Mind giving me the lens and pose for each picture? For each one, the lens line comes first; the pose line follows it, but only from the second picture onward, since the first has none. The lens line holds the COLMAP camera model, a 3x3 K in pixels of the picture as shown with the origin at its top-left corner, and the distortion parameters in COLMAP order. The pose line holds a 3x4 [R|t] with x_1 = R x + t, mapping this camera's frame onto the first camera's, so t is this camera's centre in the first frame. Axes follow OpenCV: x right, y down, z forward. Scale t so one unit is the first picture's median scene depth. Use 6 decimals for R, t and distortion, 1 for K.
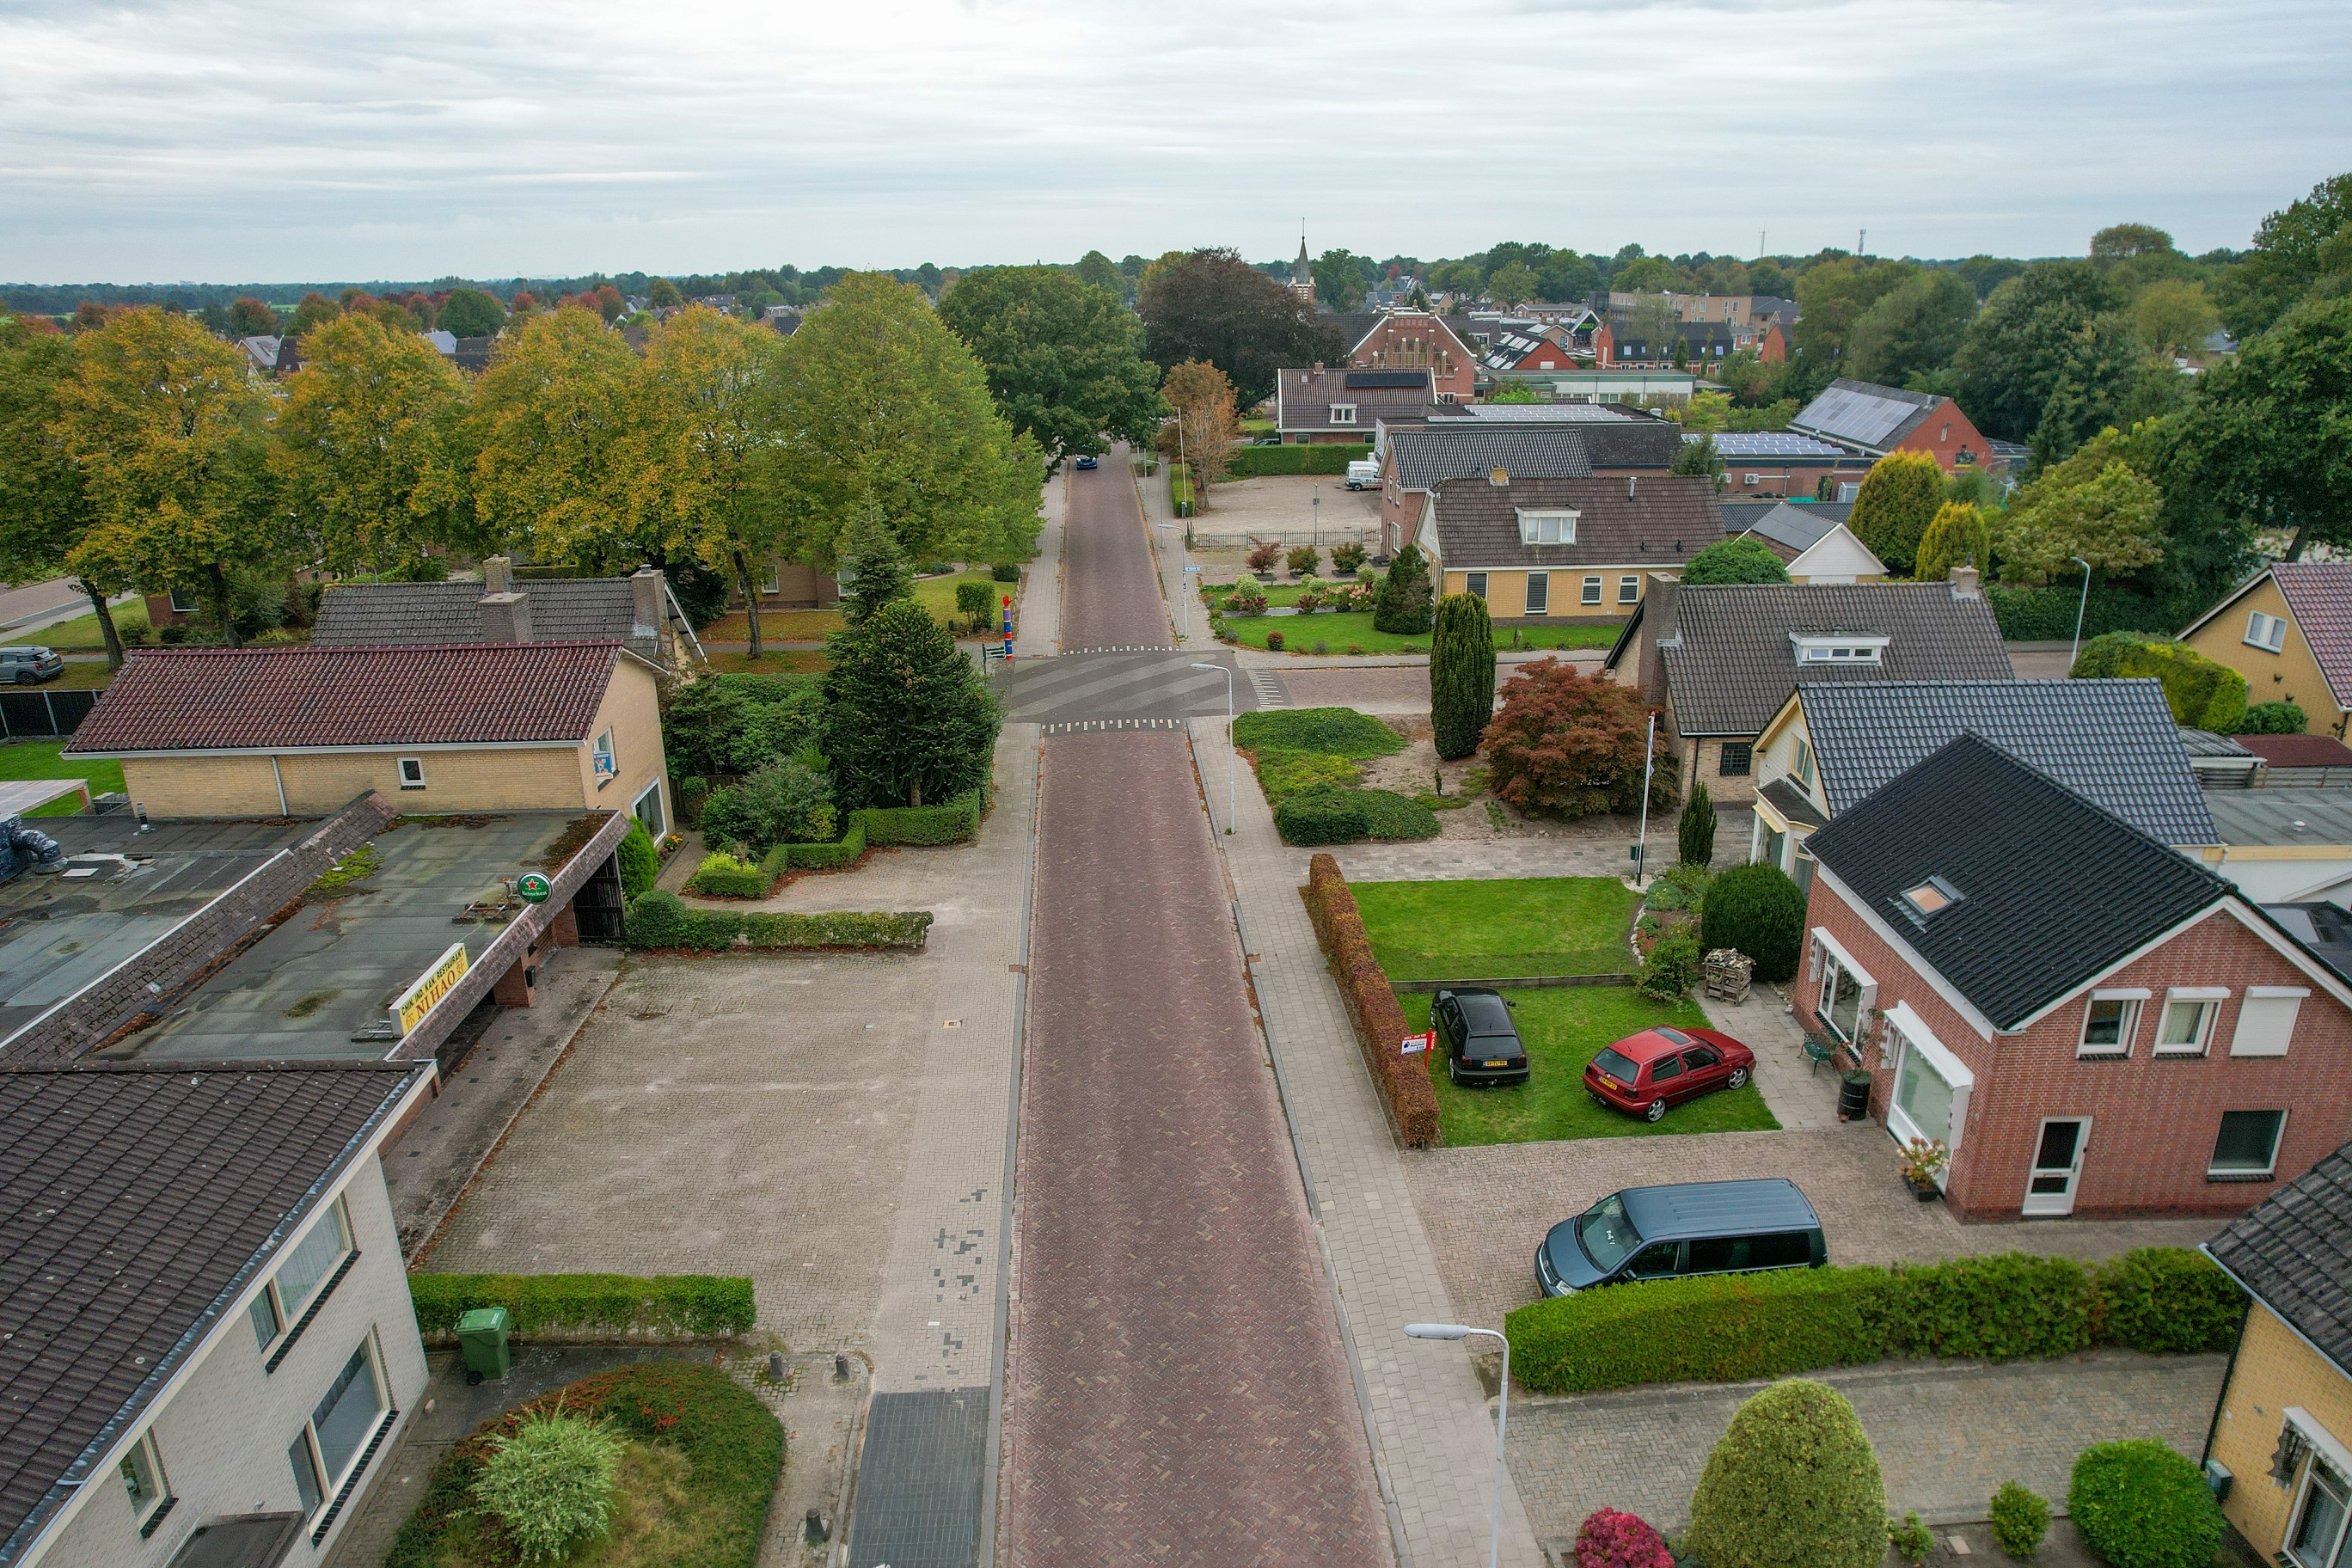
lens RADIAL K [[1512.9, 0, 1192.7], [0, 1512.9, 820.3], [0, 0, 1]] dist [-0.078807, 0.083882]
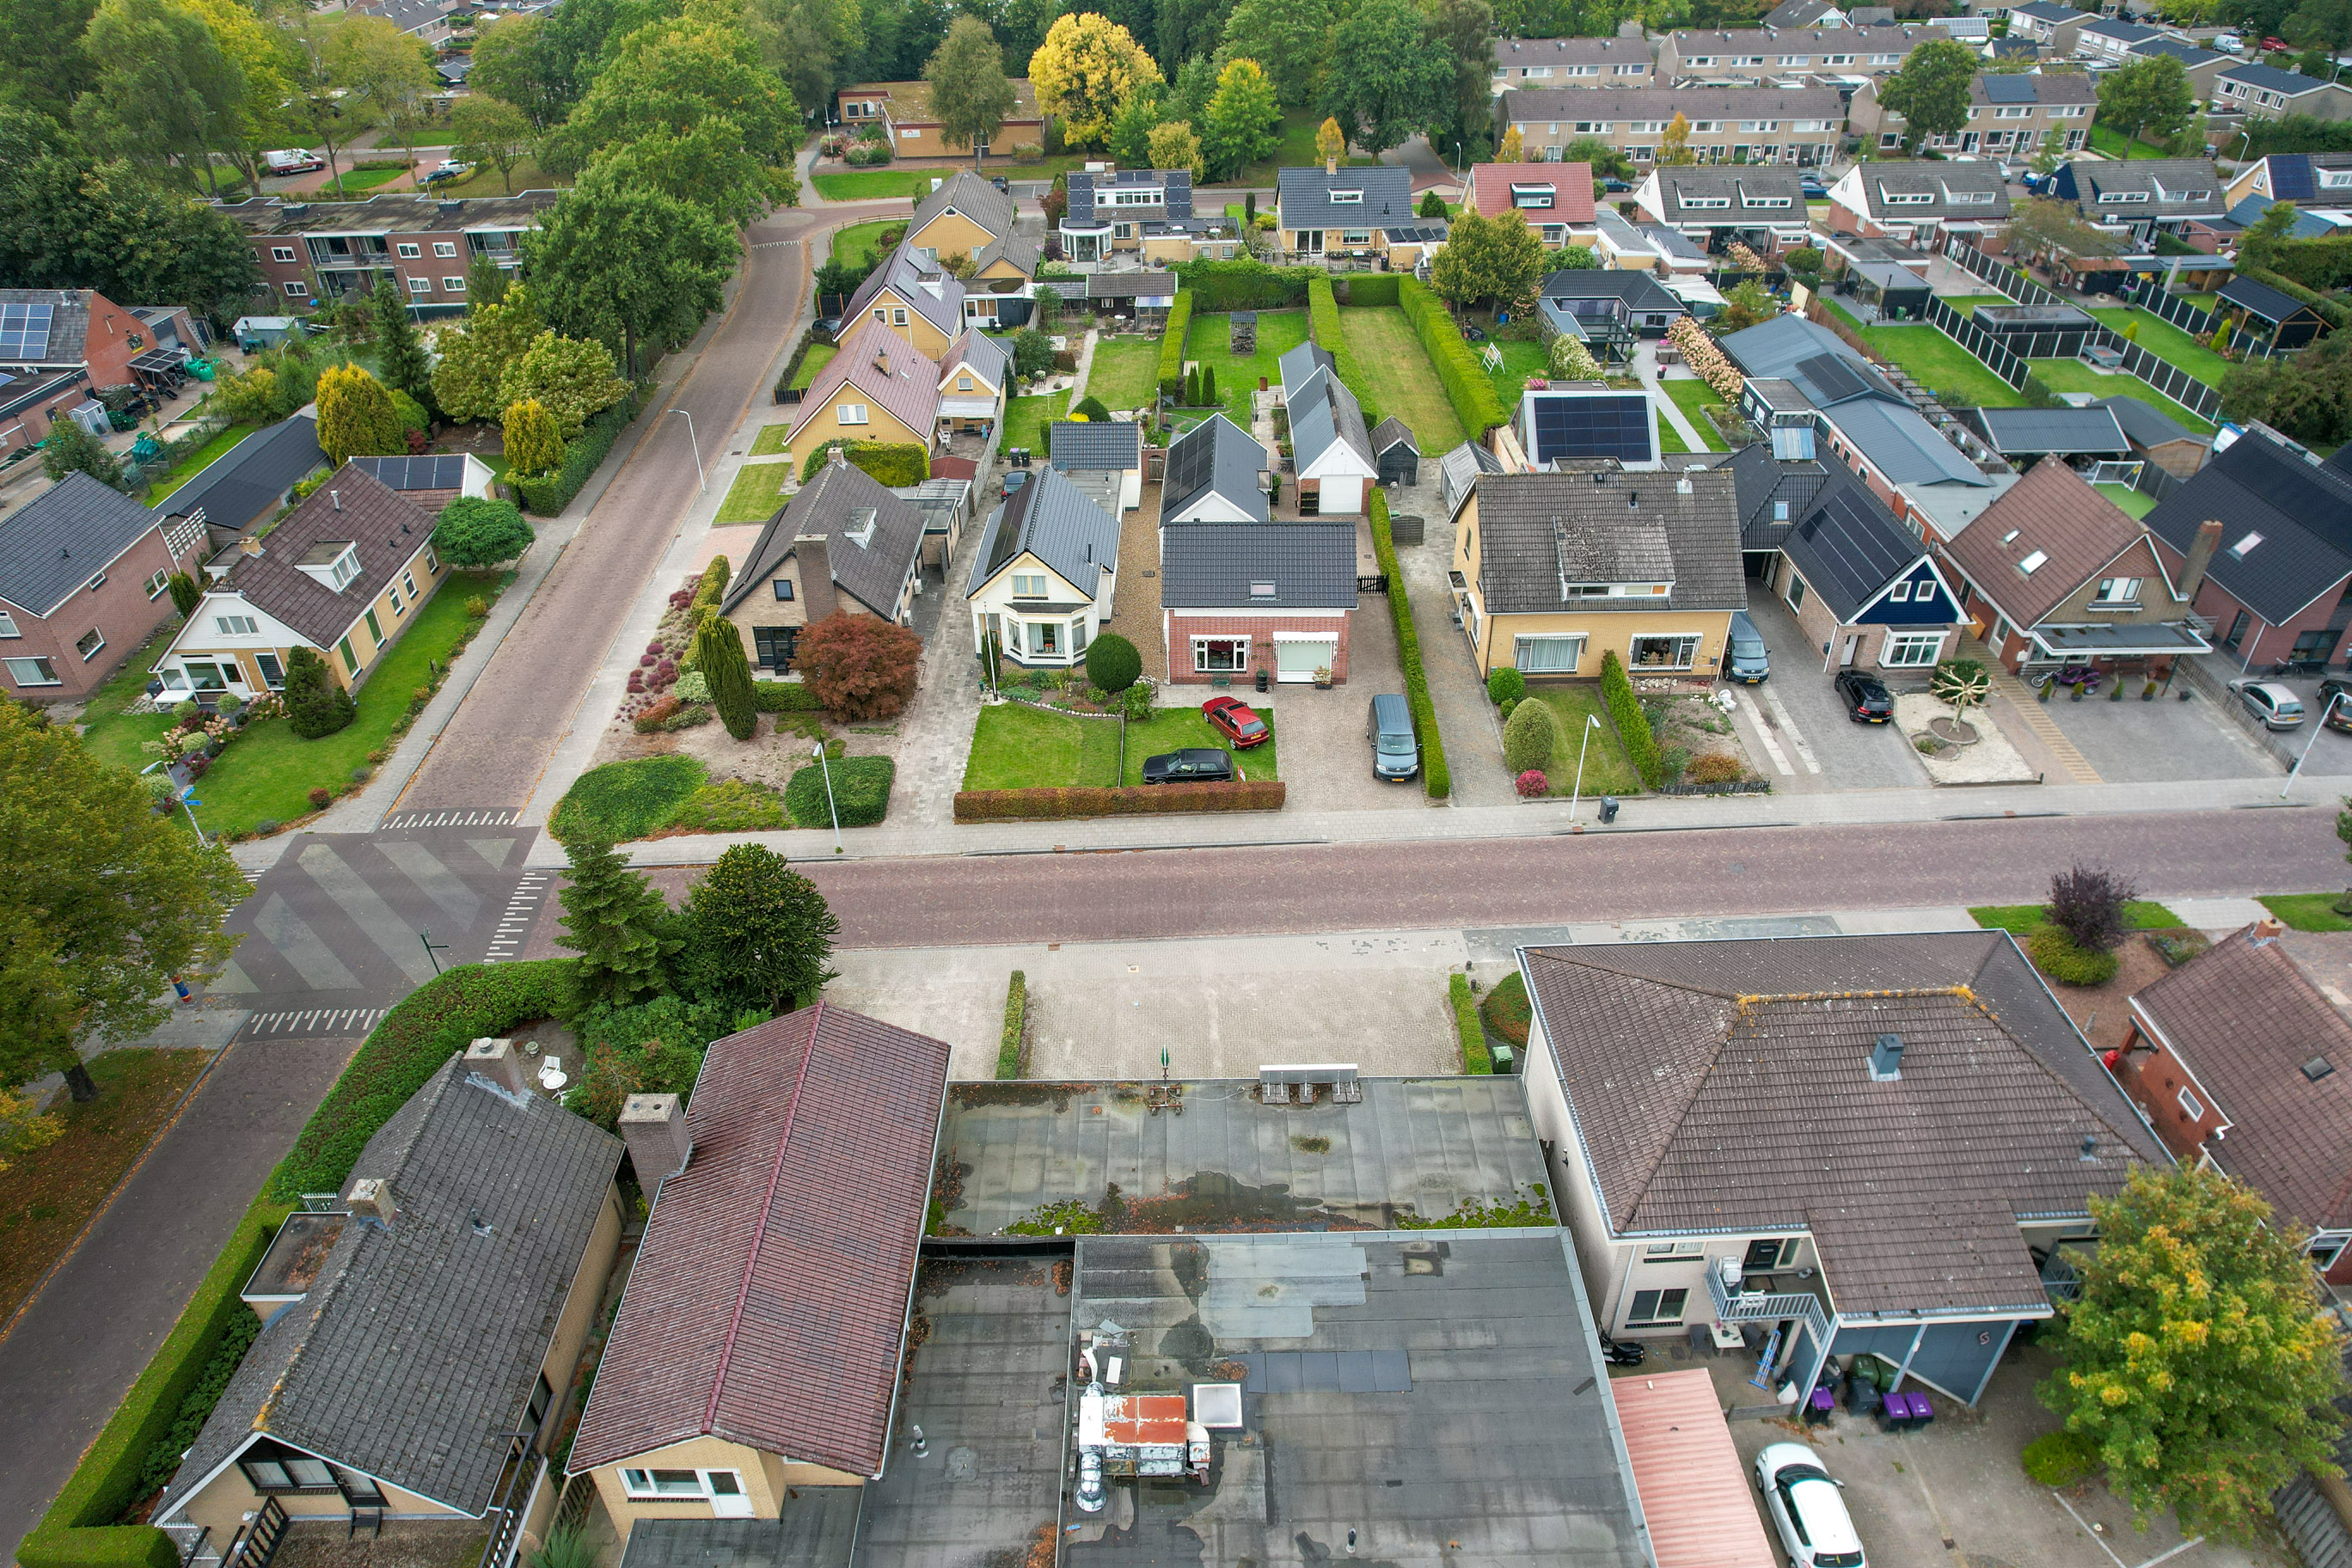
lens RADIAL K [[1478.1, 0, 1176.0], [0, 1478.1, 784.0], [0, 0, 1]] dist [-0.005011, -0.000636]
pose [[0.047542, -0.555534, 0.830134, -1.435723], [0.367385, 0.782544, 0.502646, -0.824976], [-0.928853, 0.281082, 0.241298, 0.579351]]
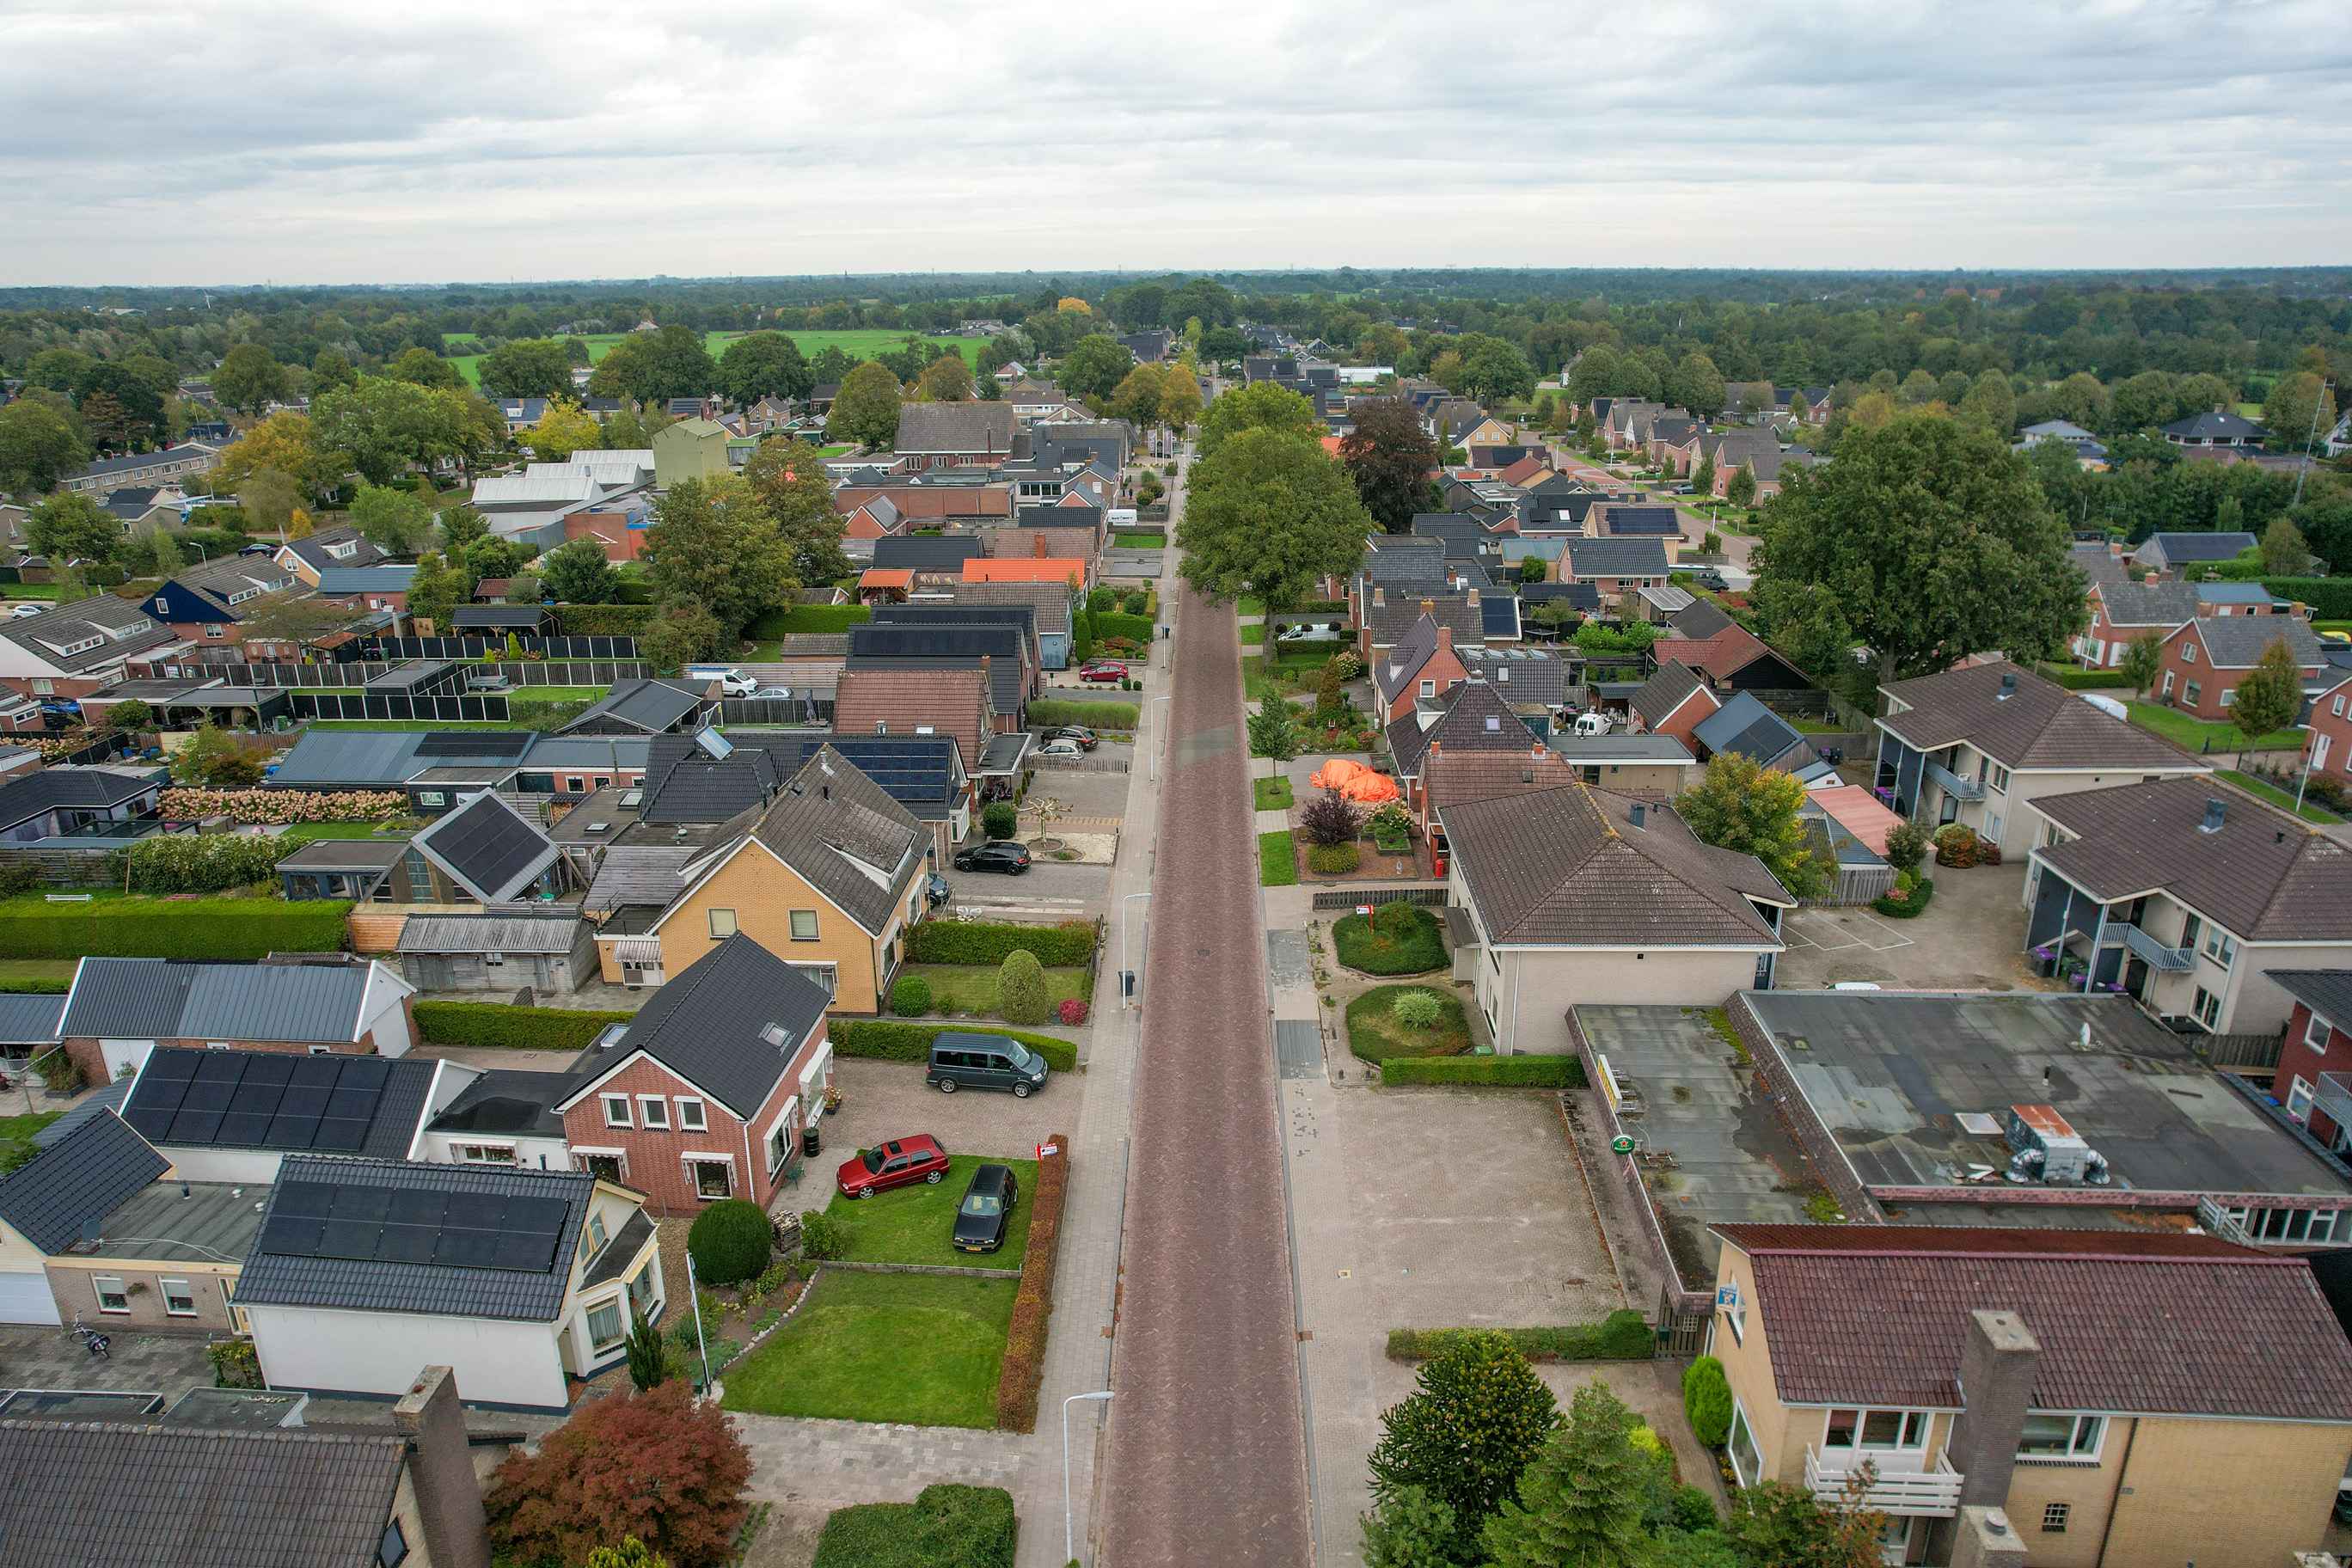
lens RADIAL K [[1478.1, 0, 1176.0], [0, 1478.1, 784.0], [0, 0, 1]] dist [-0.005011, -0.000636]
pose [[-0.995428, -0.006972, 0.095260, -0.143846], [0.055564, 0.768941, 0.636900, -1.163643], [-0.077689, 0.639282, -0.765038, 1.914832]]
